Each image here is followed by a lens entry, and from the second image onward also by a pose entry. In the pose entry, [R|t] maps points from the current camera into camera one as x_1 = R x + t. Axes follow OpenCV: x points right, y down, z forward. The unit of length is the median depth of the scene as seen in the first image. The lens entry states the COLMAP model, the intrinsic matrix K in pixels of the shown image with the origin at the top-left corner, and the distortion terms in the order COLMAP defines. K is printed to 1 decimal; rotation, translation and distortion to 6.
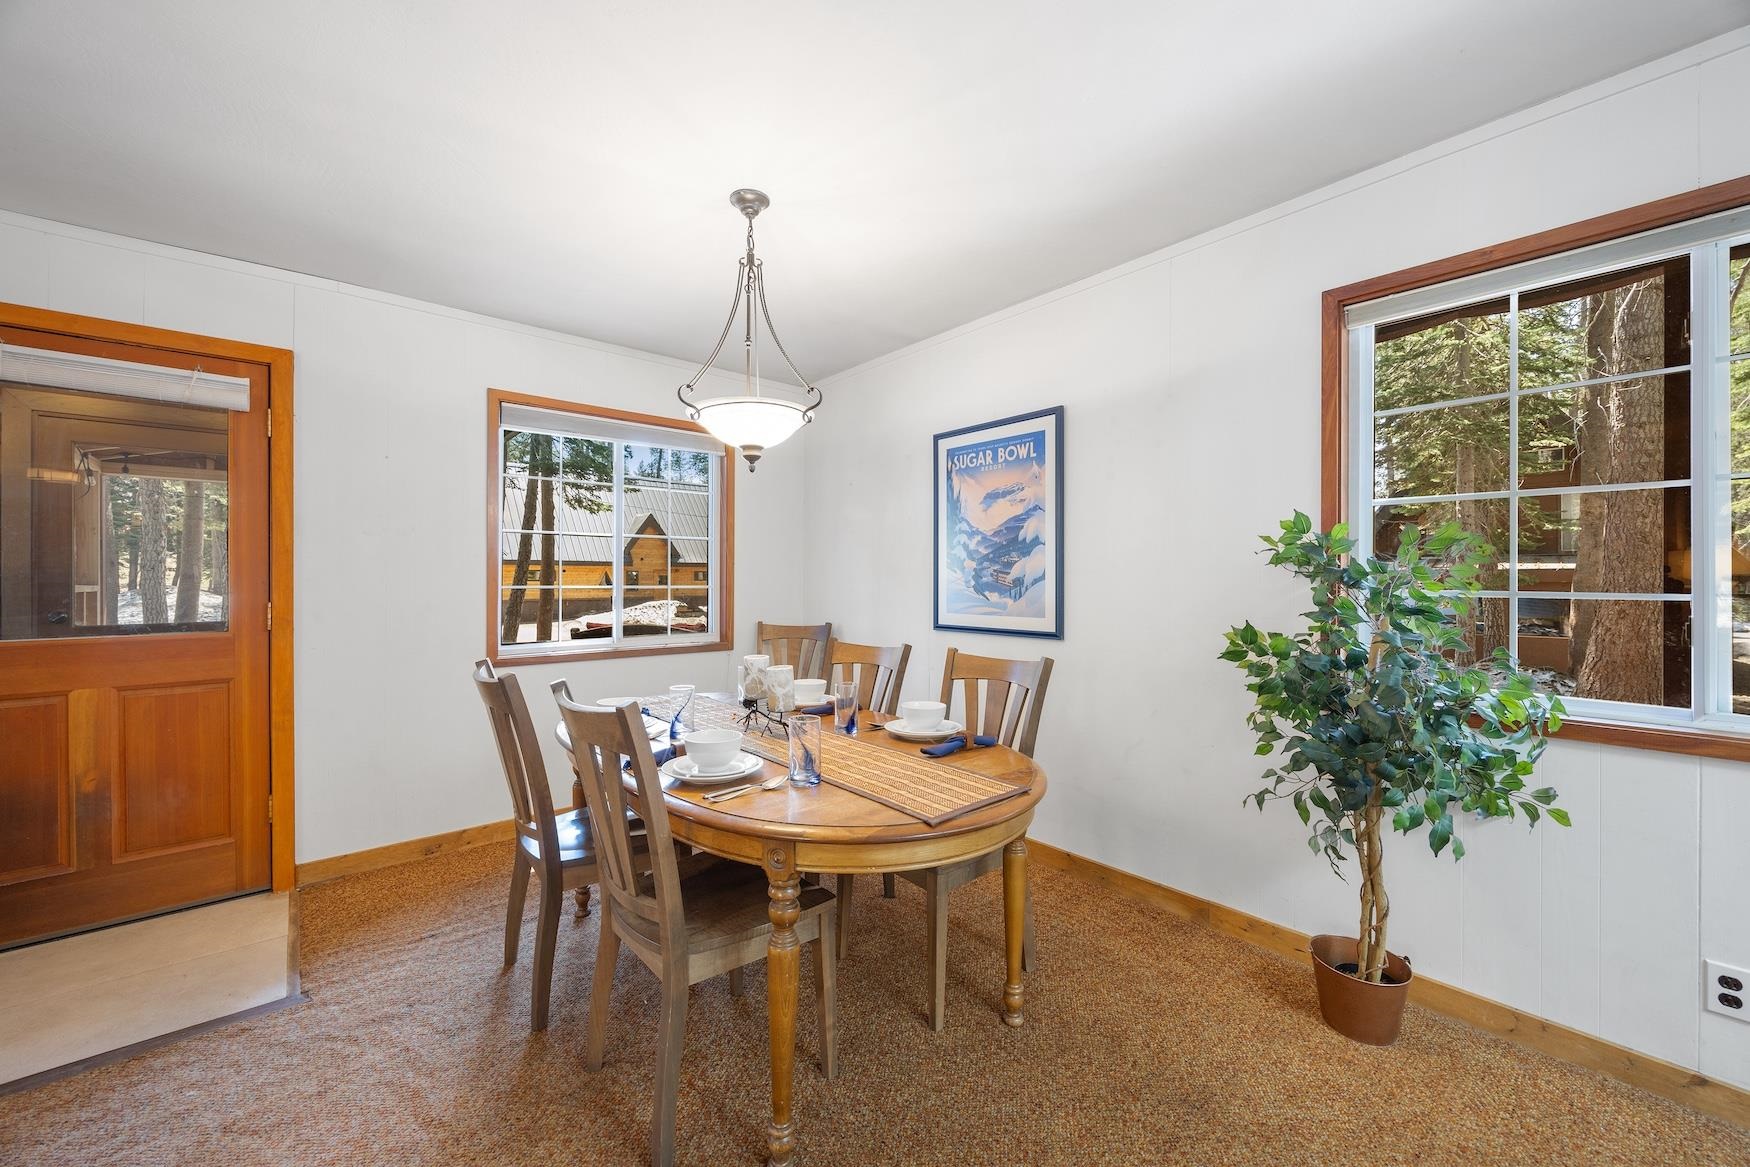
lens RADIAL K [[665.9, 0, 872.1], [0, 665.9, 581.6], [0, 0, 1]] dist [-0.002828, -0.000227]
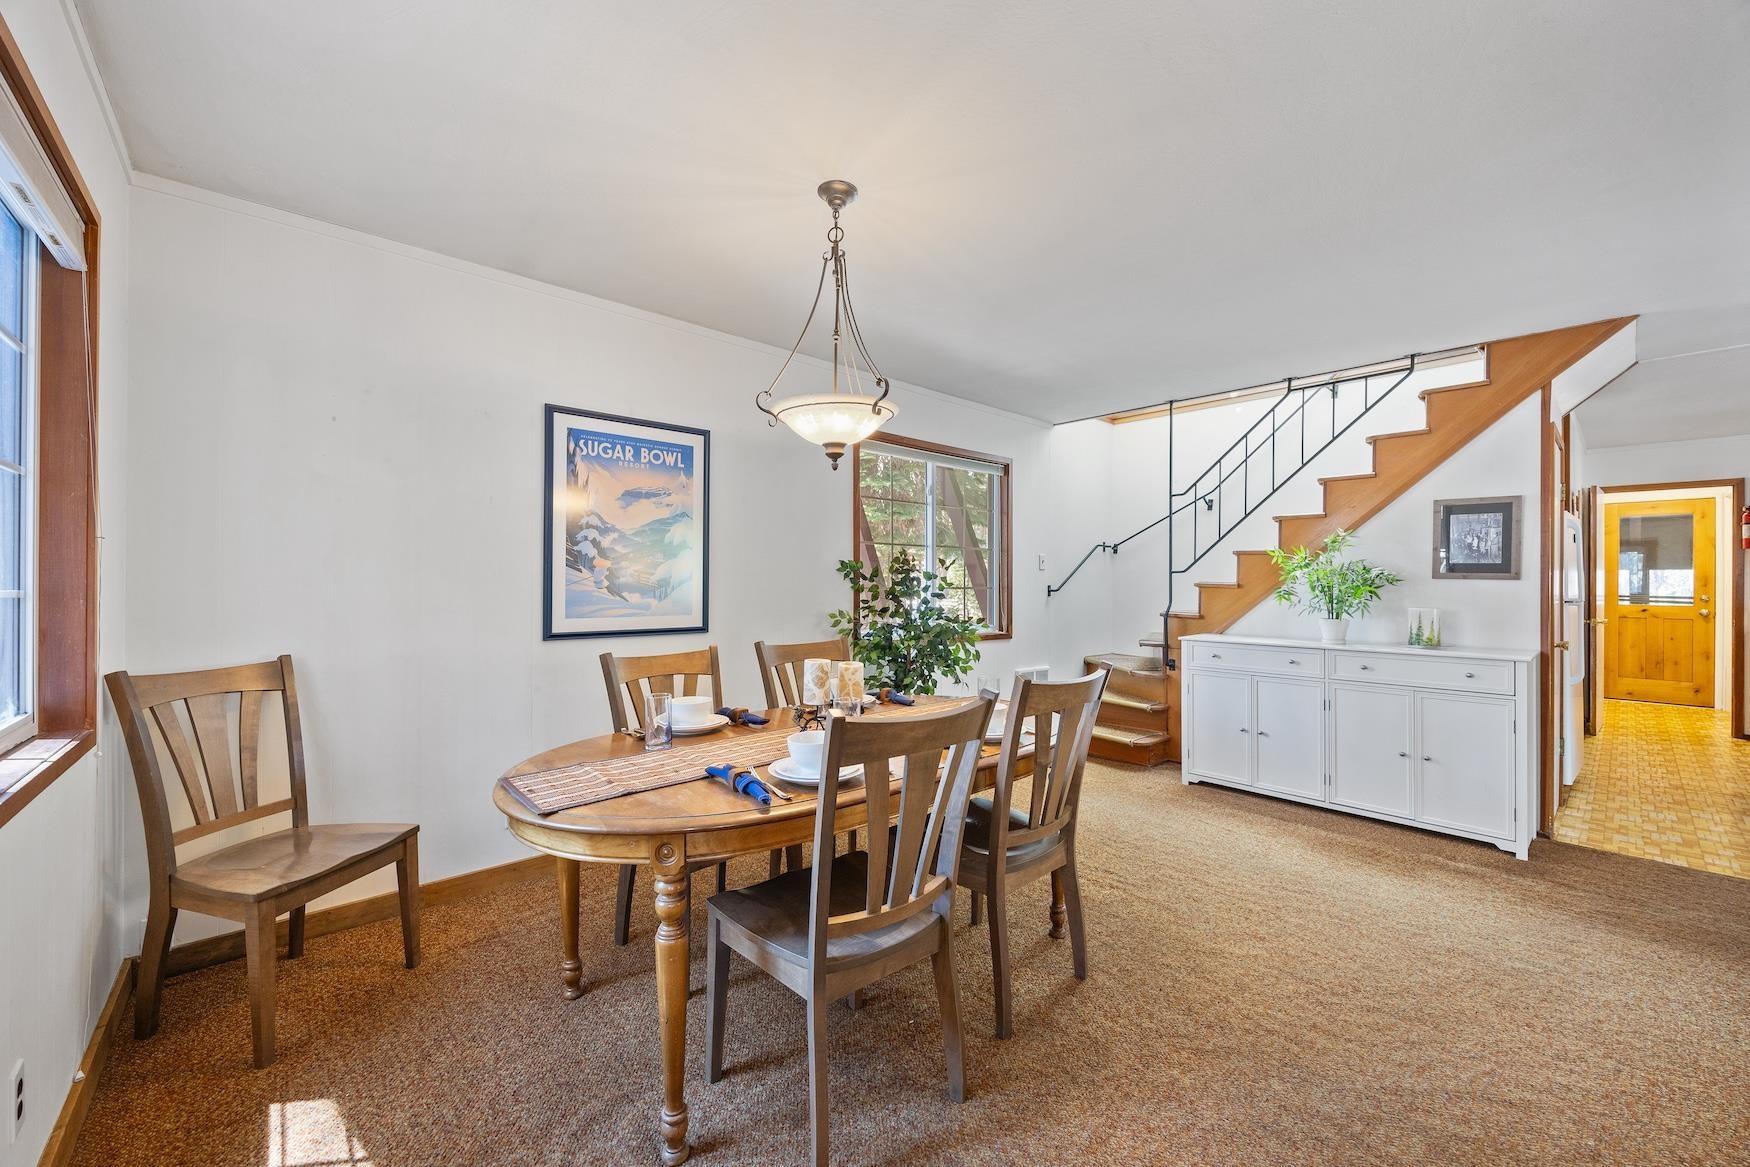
lens RADIAL K [[665.9, 0, 872.1], [0, 665.9, 581.6], [0, 0, 1]] dist [-0.002828, -0.000227]
pose [[0.000655, 0.001568, 0.999999, -1.029596], [-0.001799, 0.999997, -0.001567, 0.000200], [-0.999998, -0.001798, 0.000658, 0.842145]]
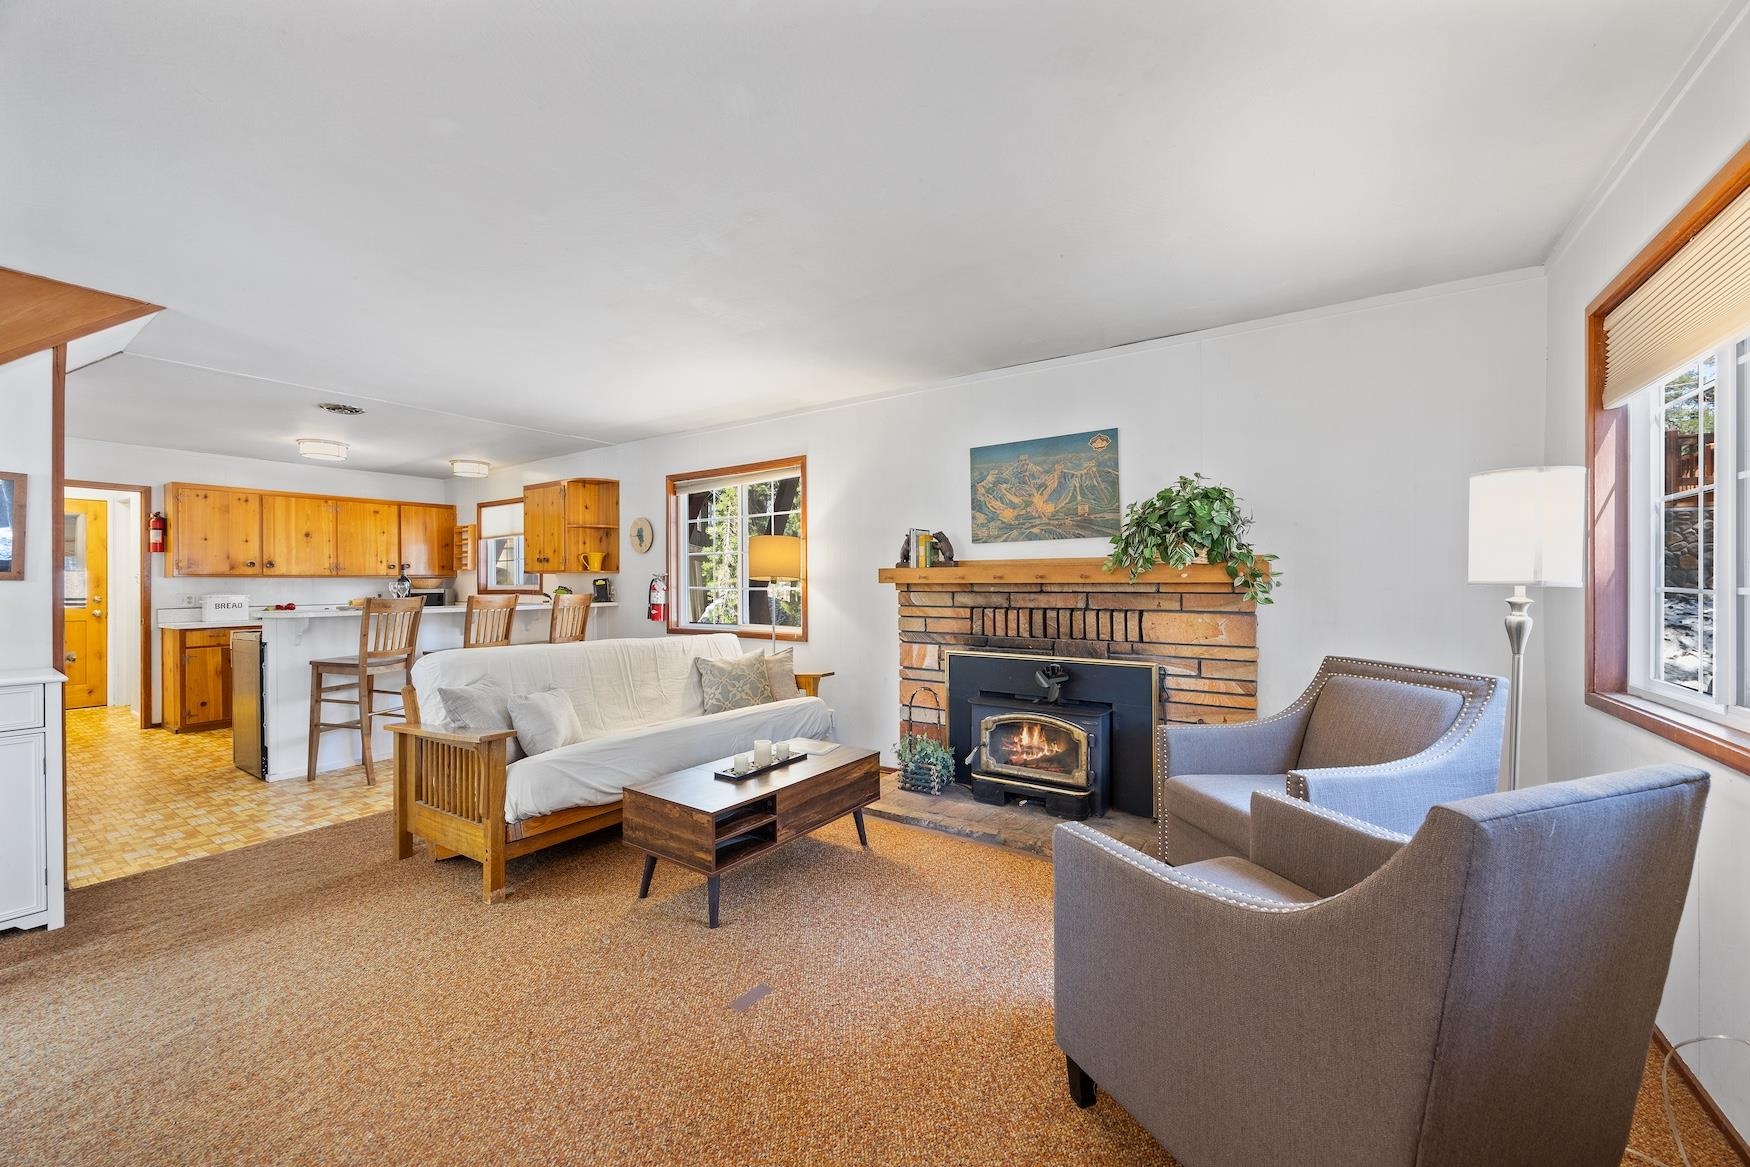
lens RADIAL K [[665.9, 0, 872.1], [0, 665.9, 581.6], [0, 0, 1]] dist [-0.002828, -0.000227]
pose [[-0.969340, 0.004906, -0.245674, -0.717719], [0.005011, 0.999987, 0.000196, 0.000980], [0.245672, -0.001041, -0.969352, 0.894786]]
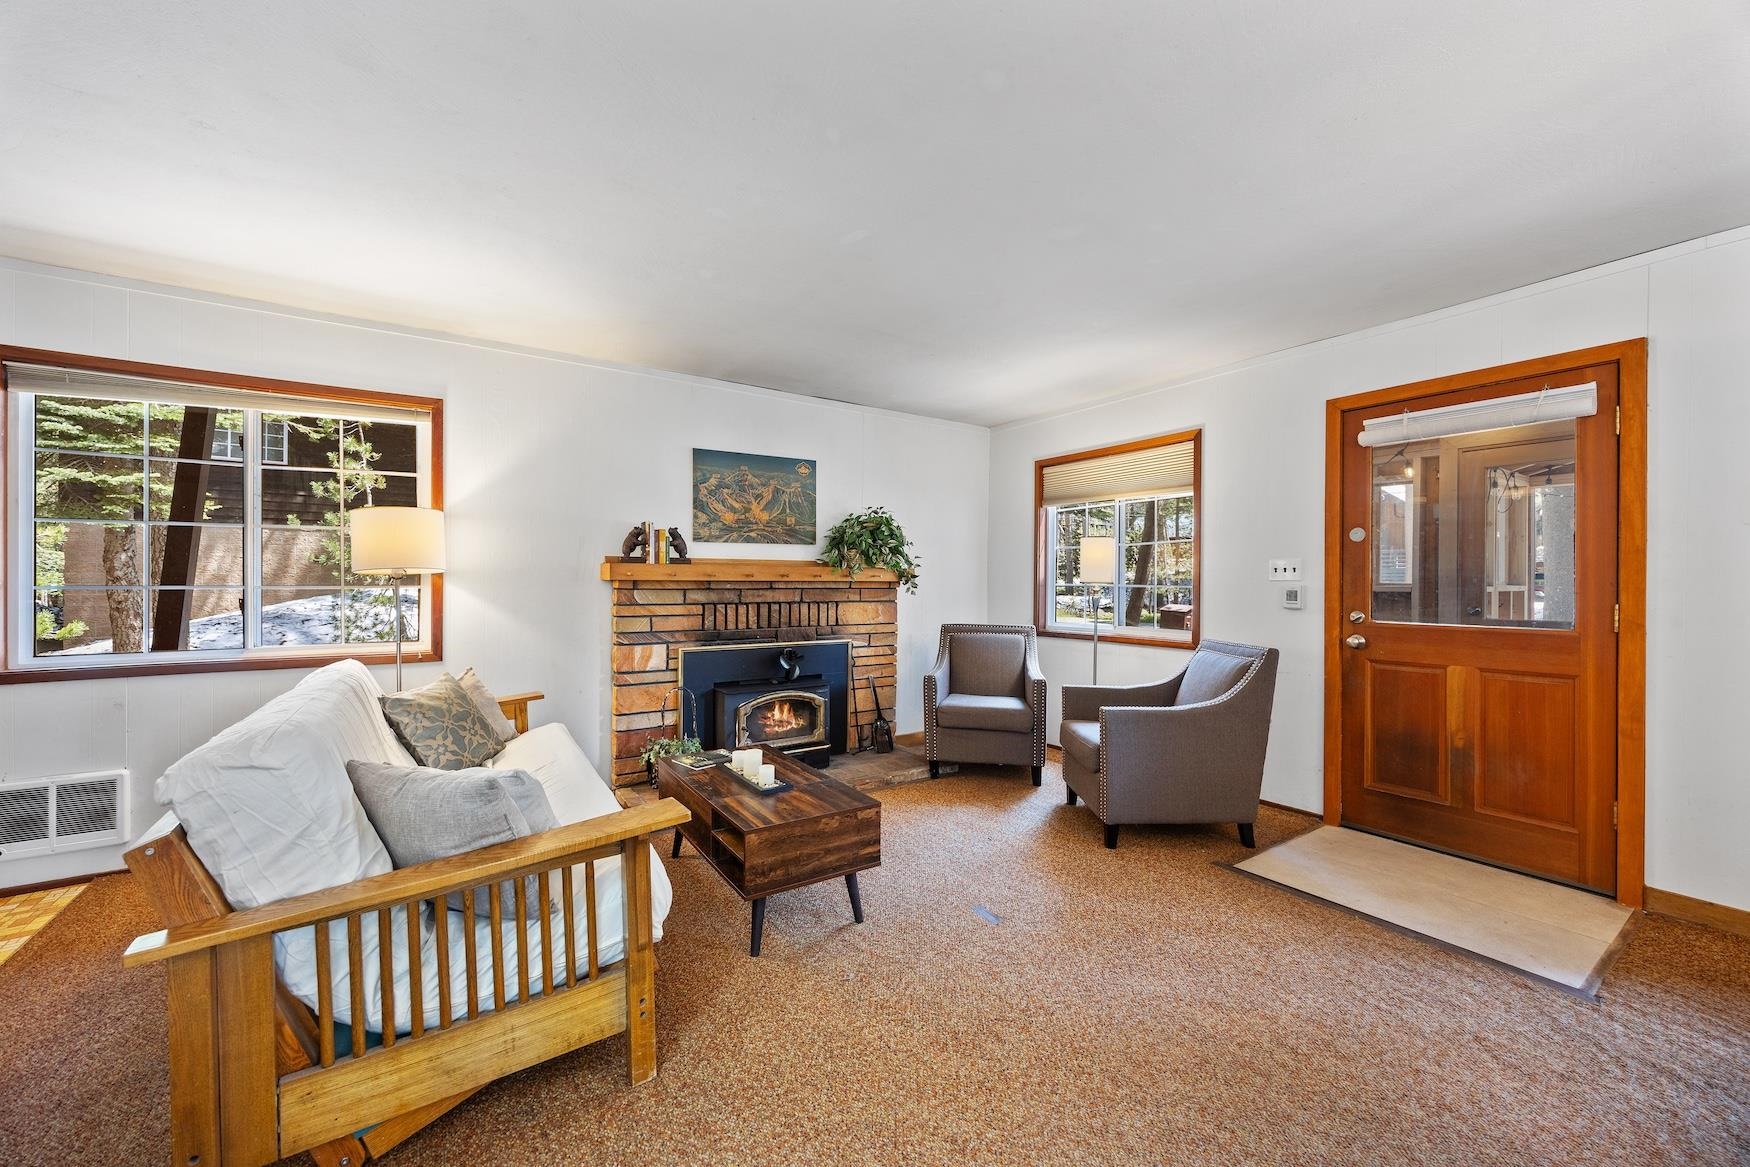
lens RADIAL K [[682.8, 0, 855.6], [0, 682.8, 582.0], [0, 0, 1]] dist [-0.000335, 0.000110]
pose [[-0.146375, 0.003529, -0.989223, 0.257431], [-0.005282, 0.999977, 0.004349, 0.000427], [0.989215, 0.005861, -0.146353, 0.039317]]
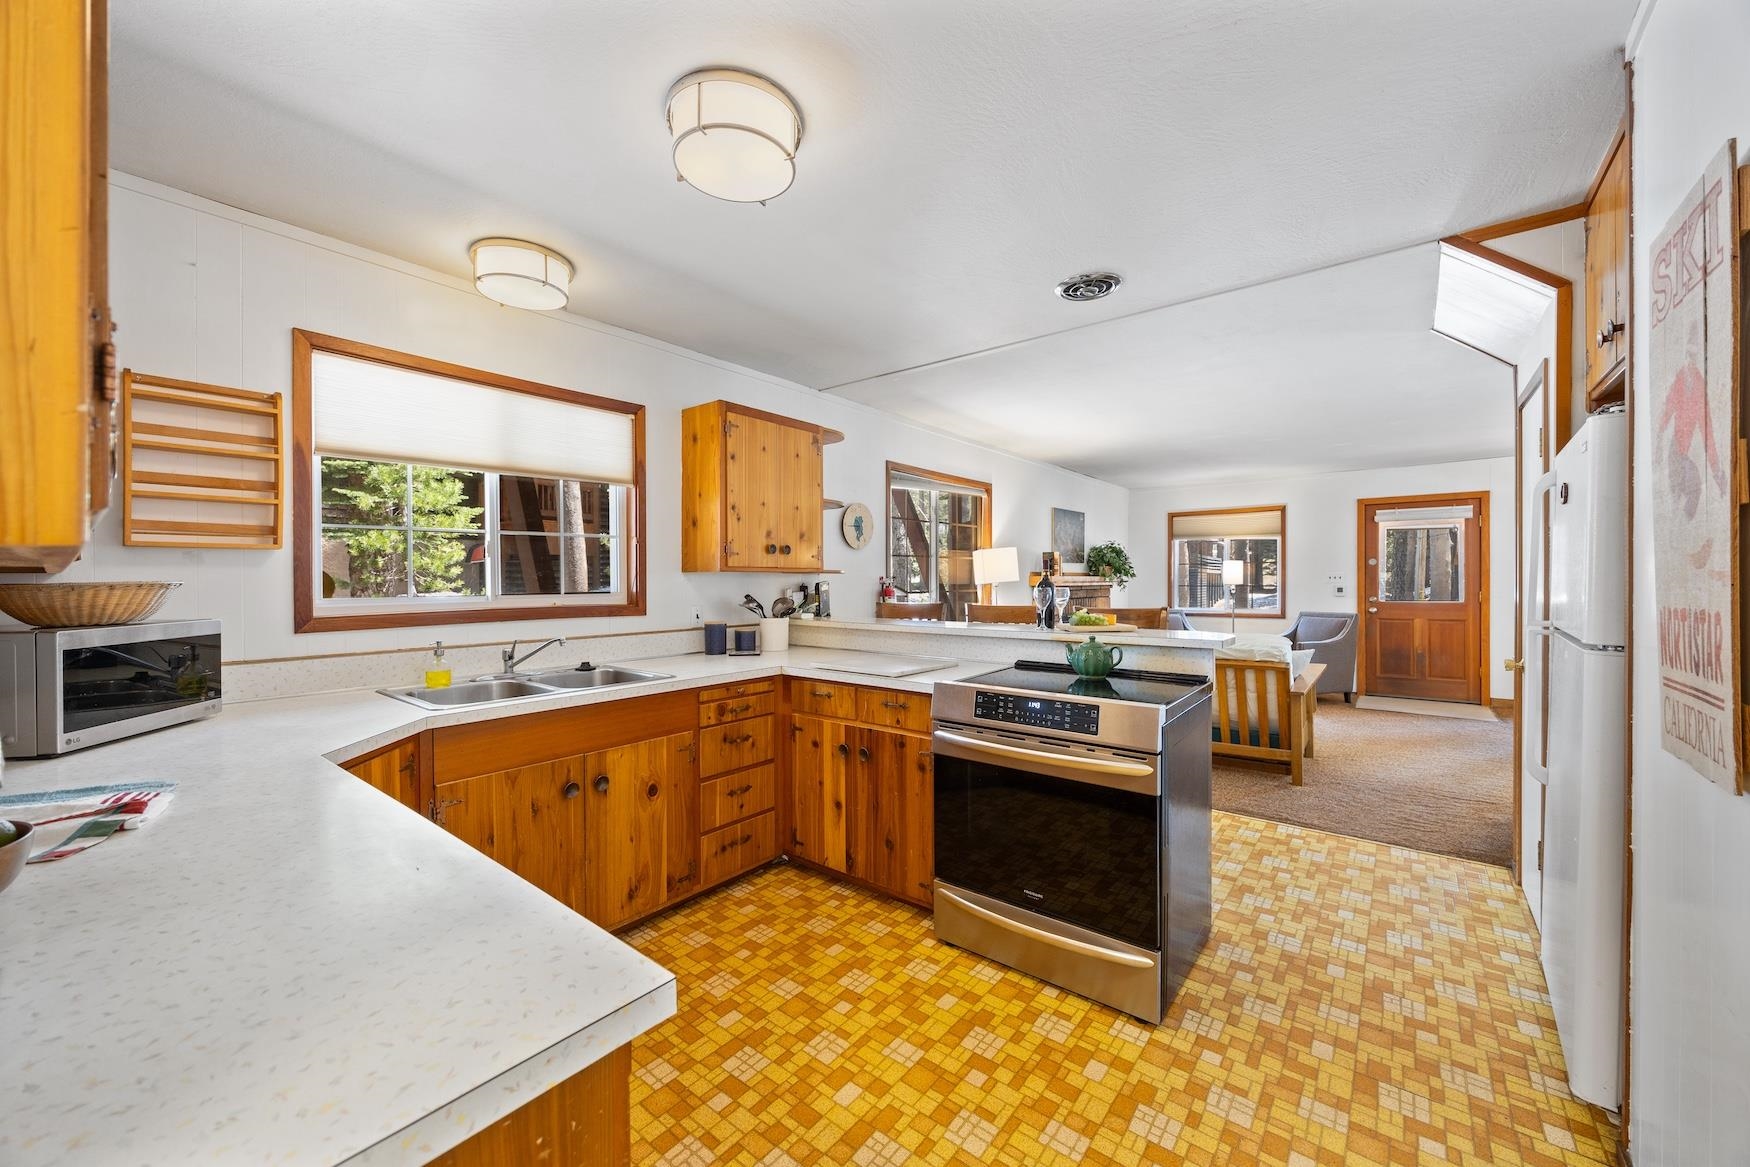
lens RADIAL K [[665.9, 0, 872.1], [0, 665.9, 581.6], [0, 0, 1]] dist [-0.002828, -0.000227]
pose [[0.167252, 0.004587, -0.985903, 1.245582], [0.000255, 0.999989, 0.004695, -0.019915], [0.985914, -0.001036, 0.167249, -1.772404]]
